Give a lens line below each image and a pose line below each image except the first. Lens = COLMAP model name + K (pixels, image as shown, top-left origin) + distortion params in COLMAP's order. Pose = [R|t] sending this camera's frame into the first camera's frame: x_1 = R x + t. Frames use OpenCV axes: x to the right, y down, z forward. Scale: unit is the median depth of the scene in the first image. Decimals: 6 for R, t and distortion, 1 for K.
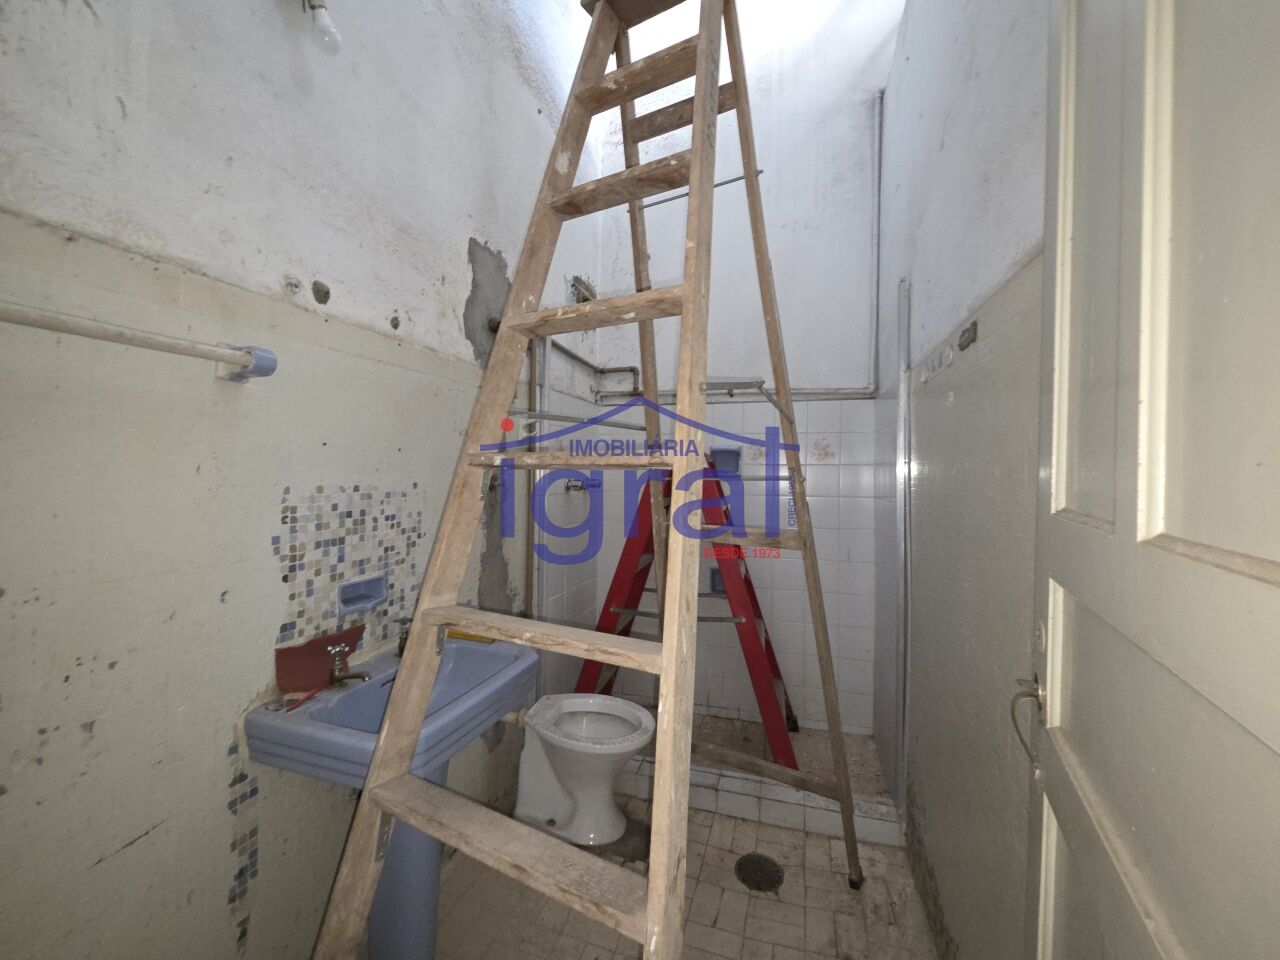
lens RADIAL K [[518.1, 0, 628.9], [0, 518.1, 474.5], [0, 0, 1]] dist [0.001305, 0.000113]
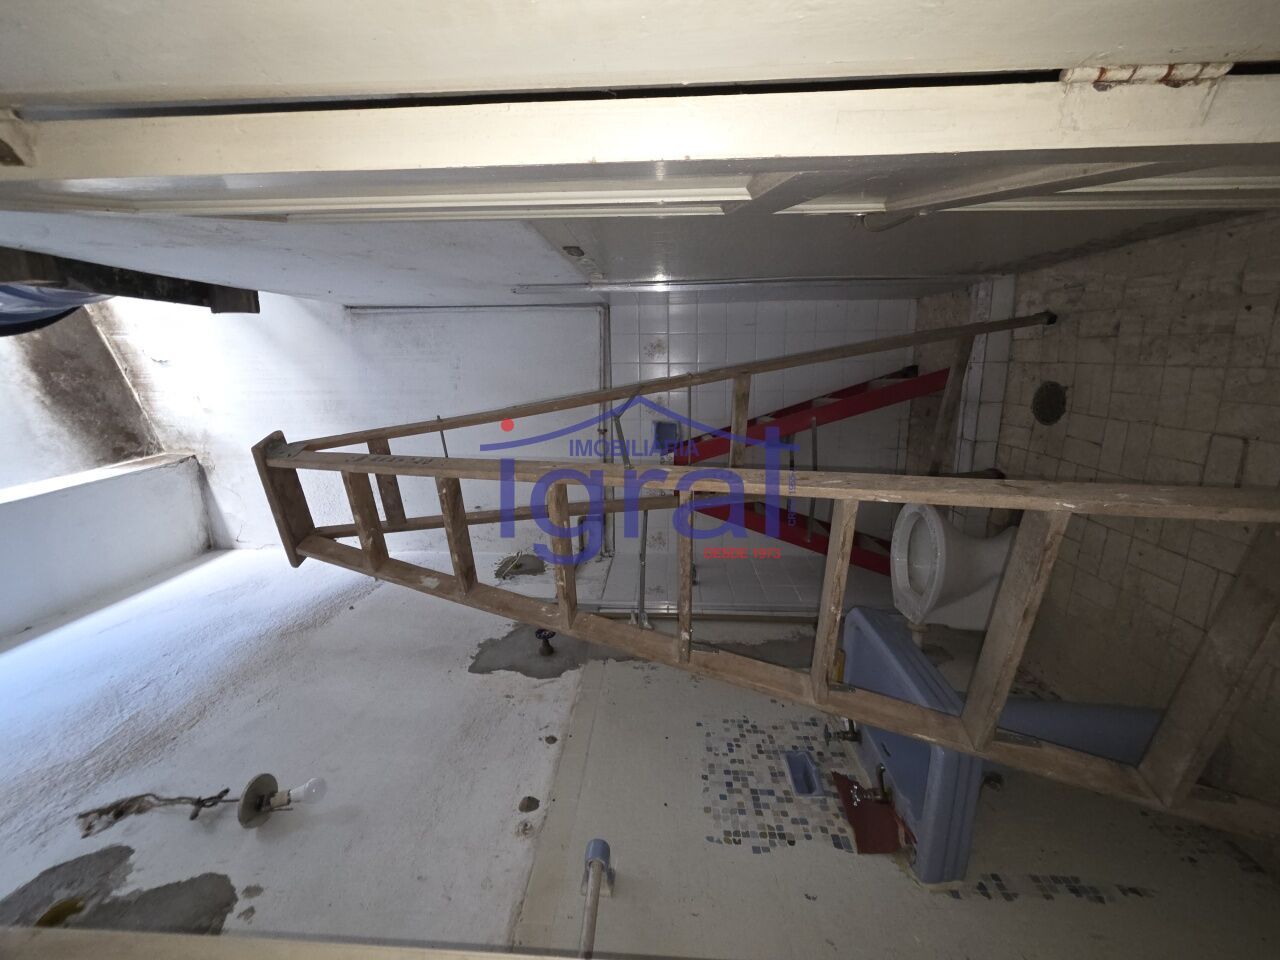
lens RADIAL K [[518.1, 0, 639.6], [0, 518.1, 469.6], [0, 0, 1]] dist [0.001305, 0.000113]
pose [[-0.004042, -0.994325, 0.106304, 0.001088], [0.998350, -0.010101, -0.056525, -0.041983], [0.057278, 0.105900, 0.992726, -0.158735]]
